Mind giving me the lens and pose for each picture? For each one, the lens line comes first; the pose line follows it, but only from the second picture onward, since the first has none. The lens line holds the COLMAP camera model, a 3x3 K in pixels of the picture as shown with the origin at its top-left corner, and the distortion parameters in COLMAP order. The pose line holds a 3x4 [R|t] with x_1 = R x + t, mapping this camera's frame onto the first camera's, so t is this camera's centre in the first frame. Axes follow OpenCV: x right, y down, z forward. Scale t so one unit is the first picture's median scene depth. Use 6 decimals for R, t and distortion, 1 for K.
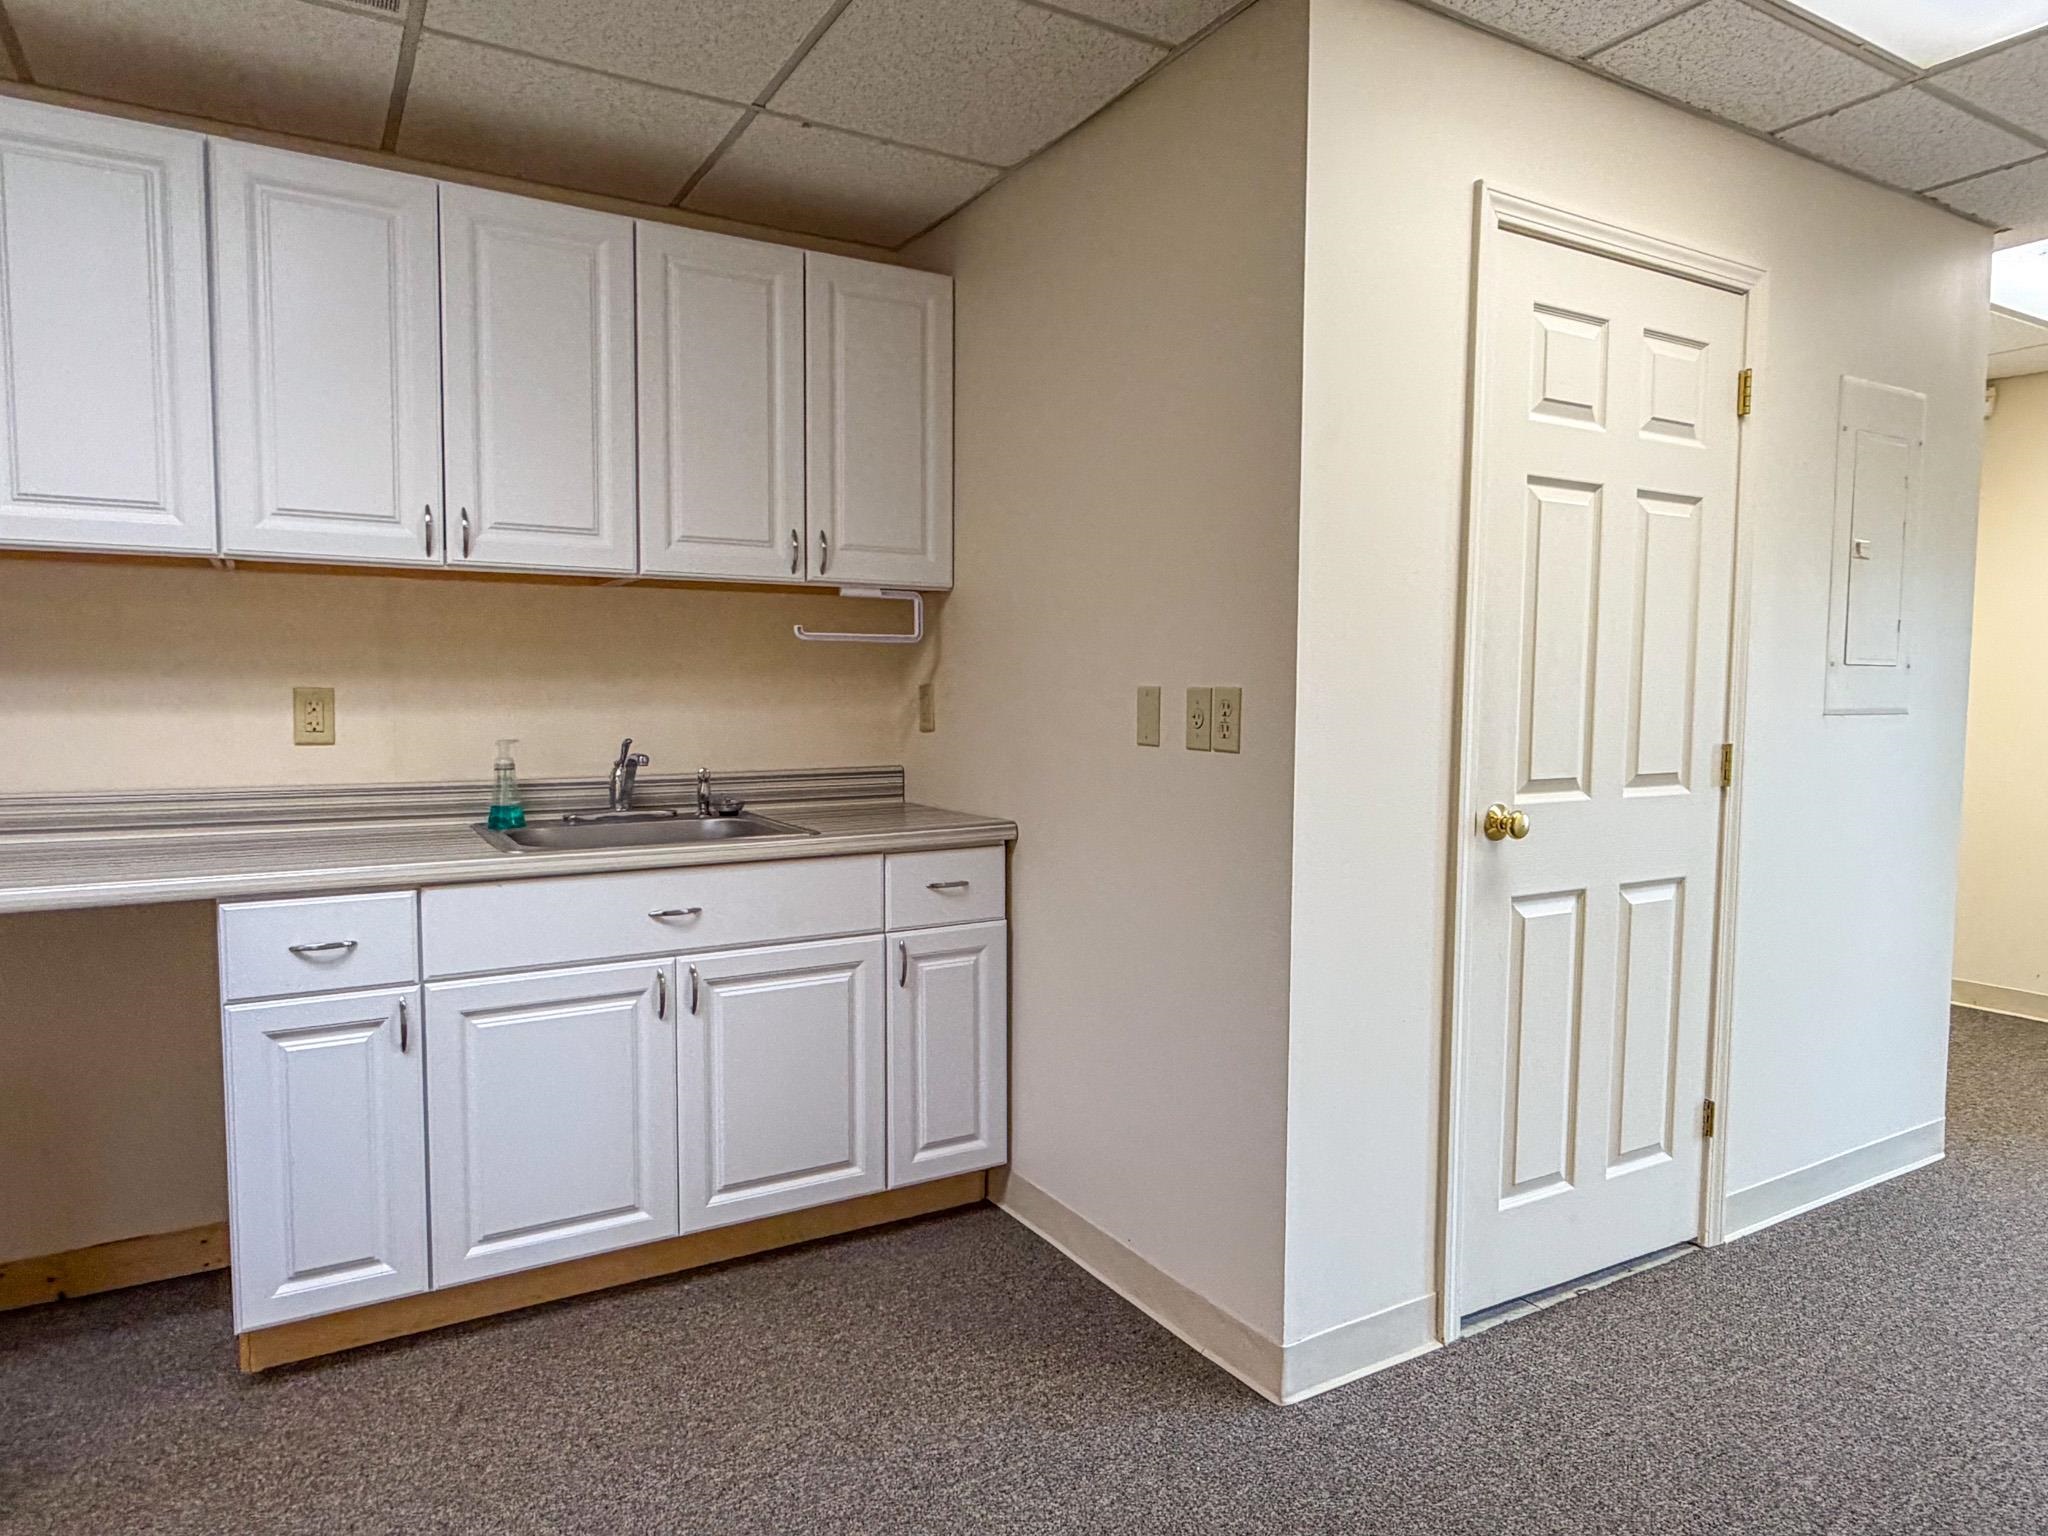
lens RADIAL K [[1262.4, 0, 1021.1], [0, 1262.4, 765.9], [0, 0, 1]] dist [0.000901, 0.000985]
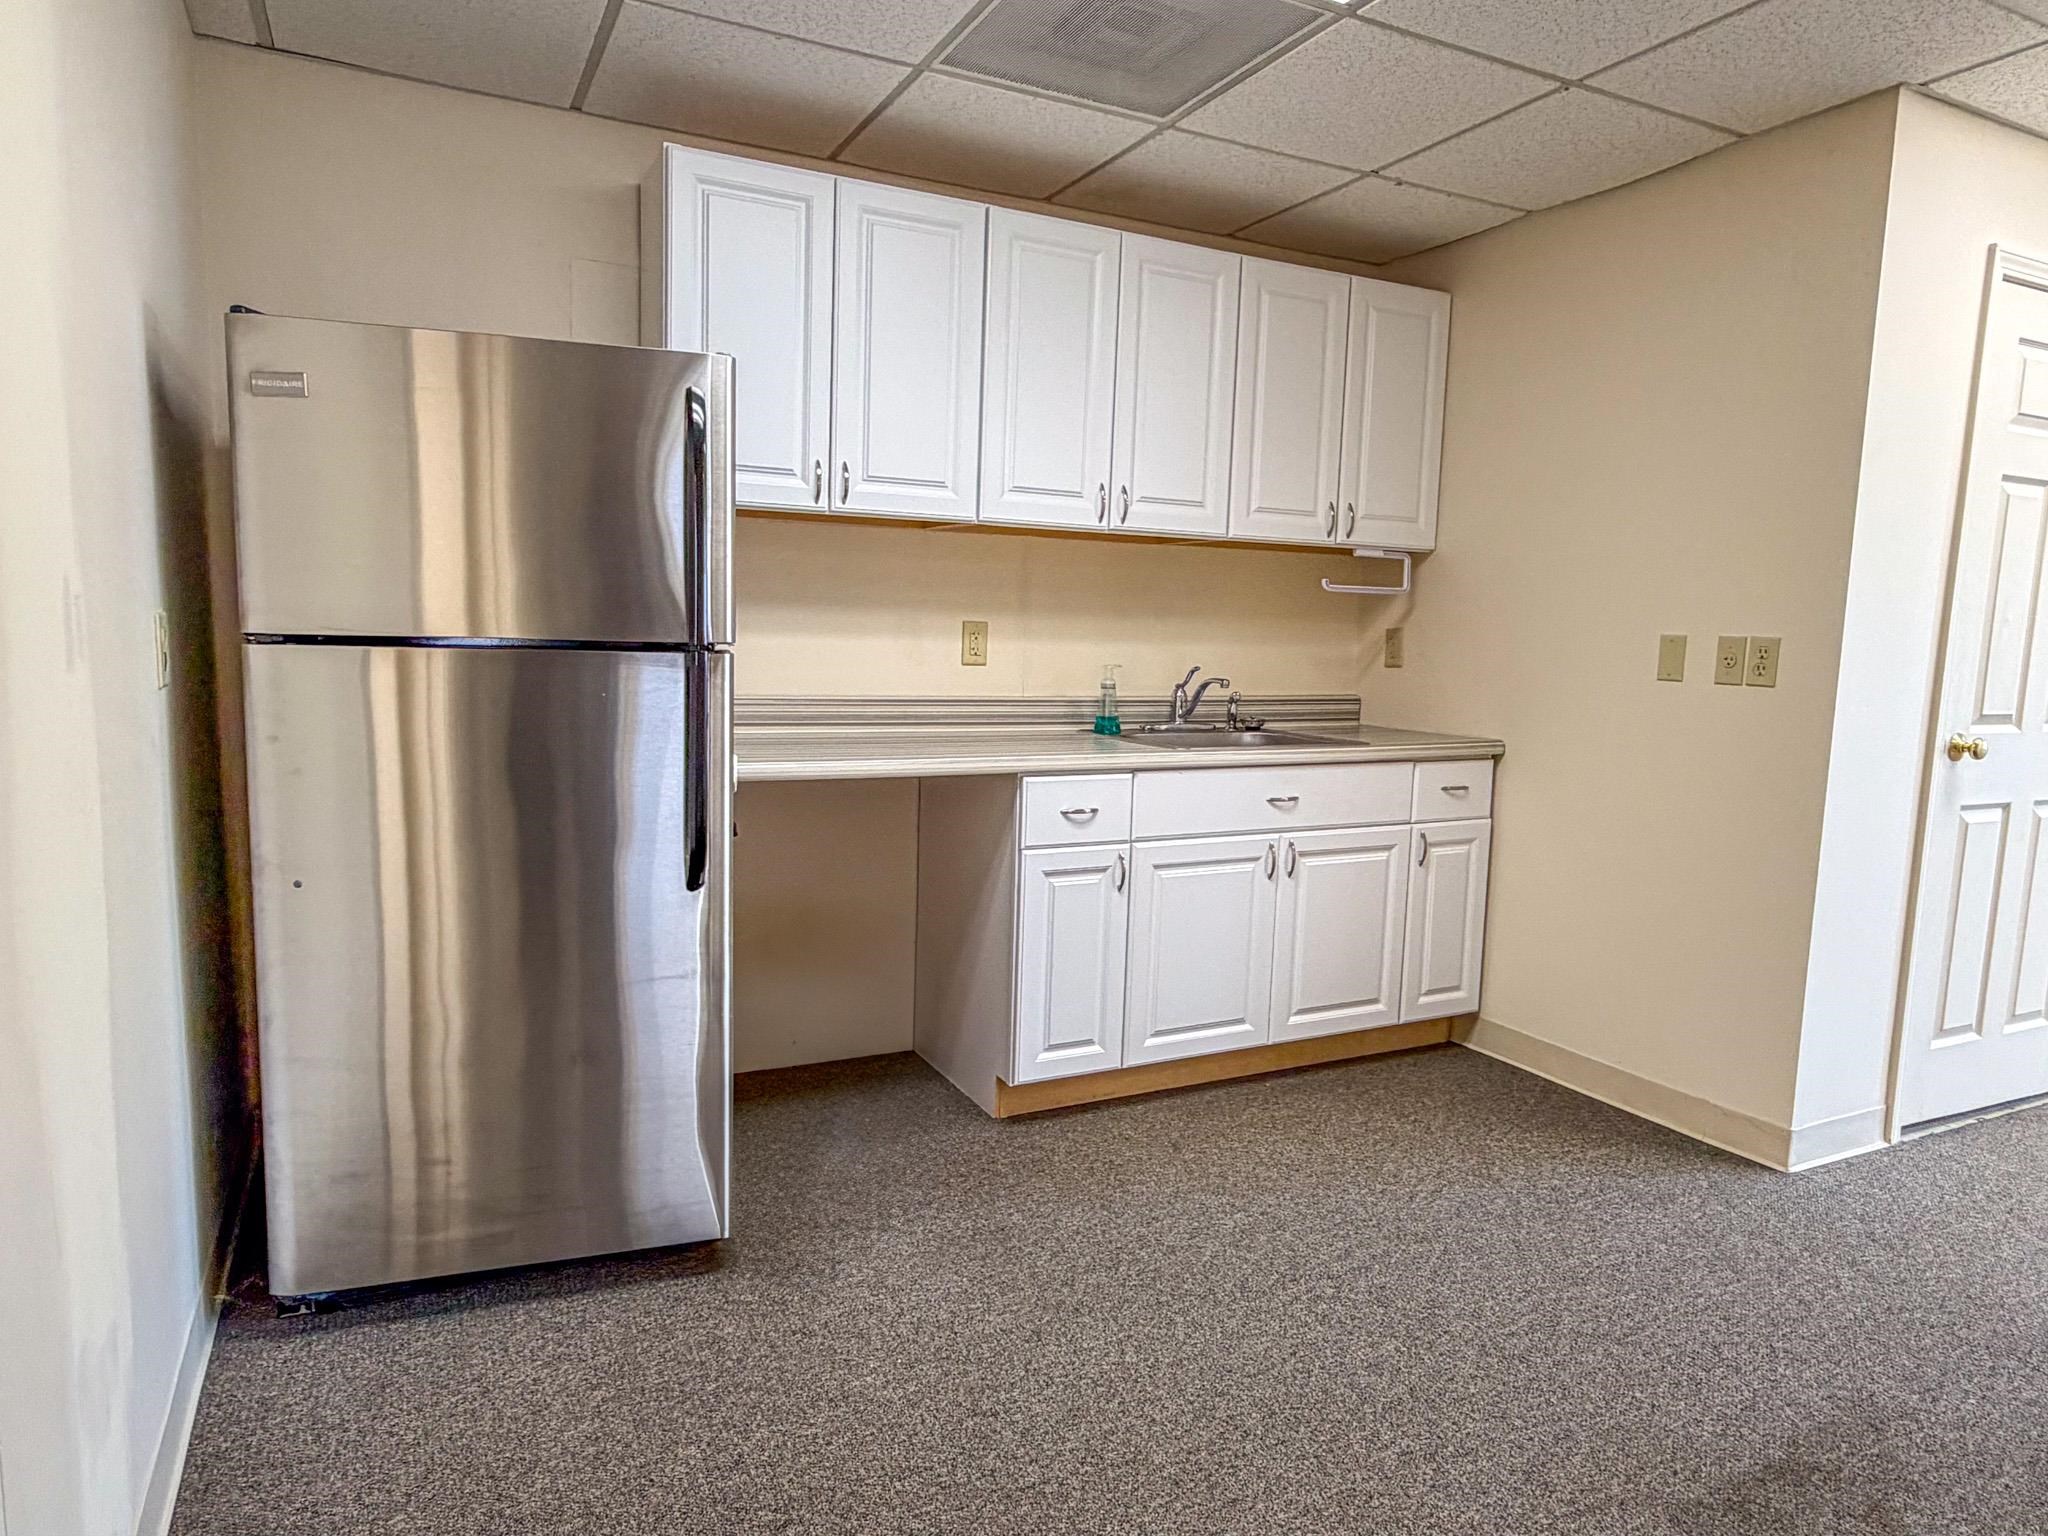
lens RADIAL K [[1262.4, 0, 1014.5], [0, 1262.4, 770.0], [0, 0, 1]] dist [0.000901, 0.000985]
pose [[0.997482, 0.028952, -0.064740, -0.459294], [-0.025752, 0.998431, 0.049724, 0.026868], [0.066078, -0.047931, 0.996663, -0.319726]]
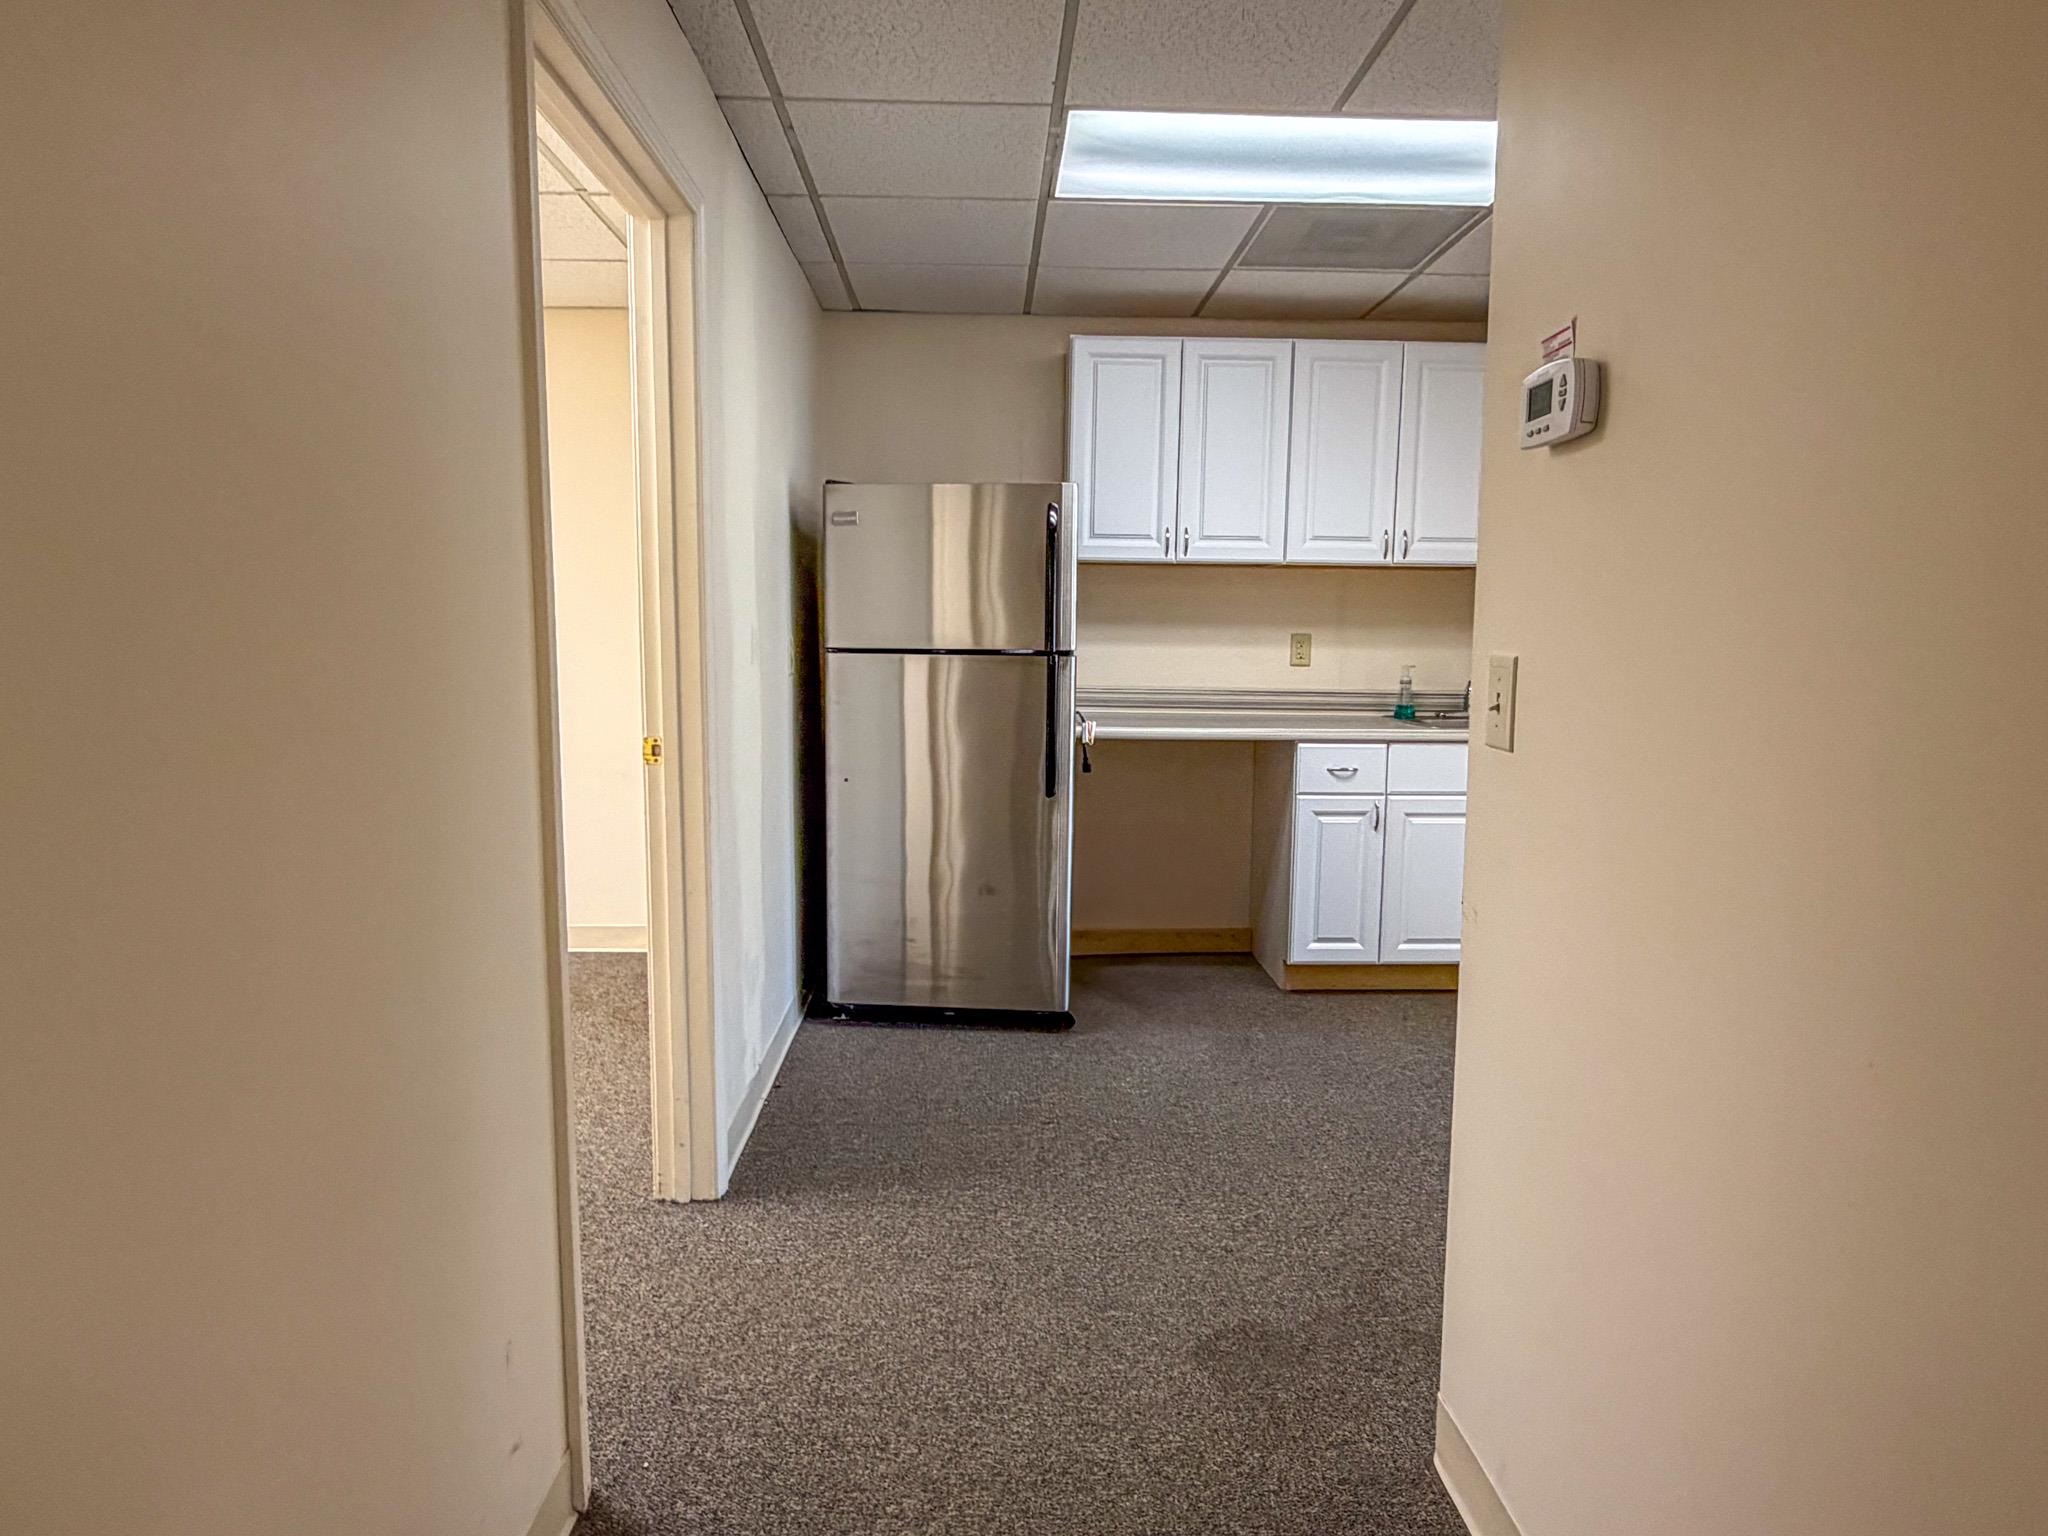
lens RADIAL K [[1262.4, 0, 1013.9], [0, 1262.4, 764.8], [0, 0, 1]] dist [0.000901, 0.000985]
pose [[0.876016, 0.058385, -0.478735, -0.063157], [-0.038190, 0.997926, 0.051822, 0.047517], [0.480768, -0.027114, 0.876429, -0.783853]]
